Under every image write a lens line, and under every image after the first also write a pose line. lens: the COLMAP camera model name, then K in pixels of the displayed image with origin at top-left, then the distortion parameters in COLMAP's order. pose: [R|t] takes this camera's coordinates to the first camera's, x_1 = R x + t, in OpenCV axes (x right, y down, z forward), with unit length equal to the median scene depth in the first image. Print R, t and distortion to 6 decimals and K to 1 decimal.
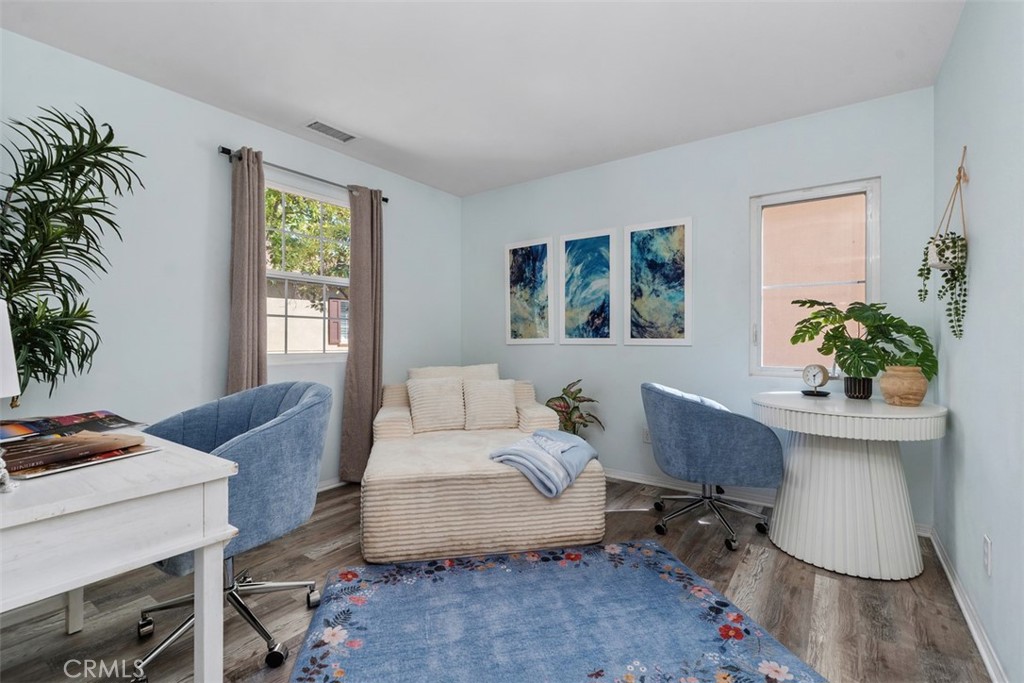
lens RADIAL K [[463.8, 0, 508.3], [0, 463.8, 343.4], [0, 0, 1]] dist [0.006090, -0.000079]
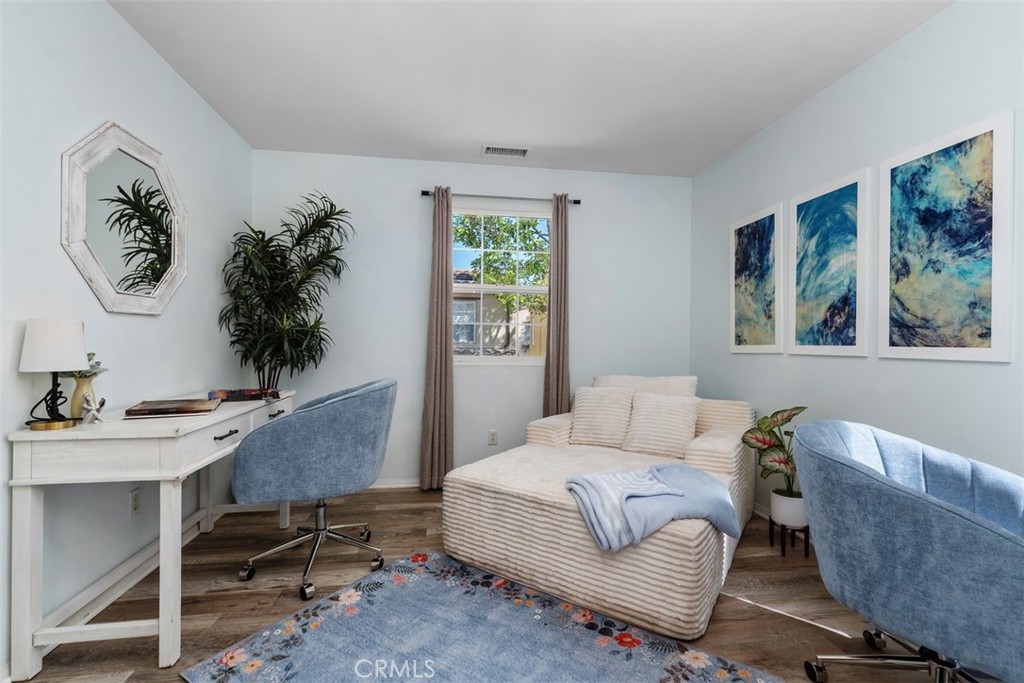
lens RADIAL K [[463.8, 0, 508.3], [0, 463.8, 343.4], [0, 0, 1]] dist [0.006090, -0.000079]
pose [[0.692926, 0.008513, -0.720958, 0.361684], [-0.017064, 0.999844, -0.004595, -0.003695], [0.720806, 0.015486, 0.692963, 0.232439]]
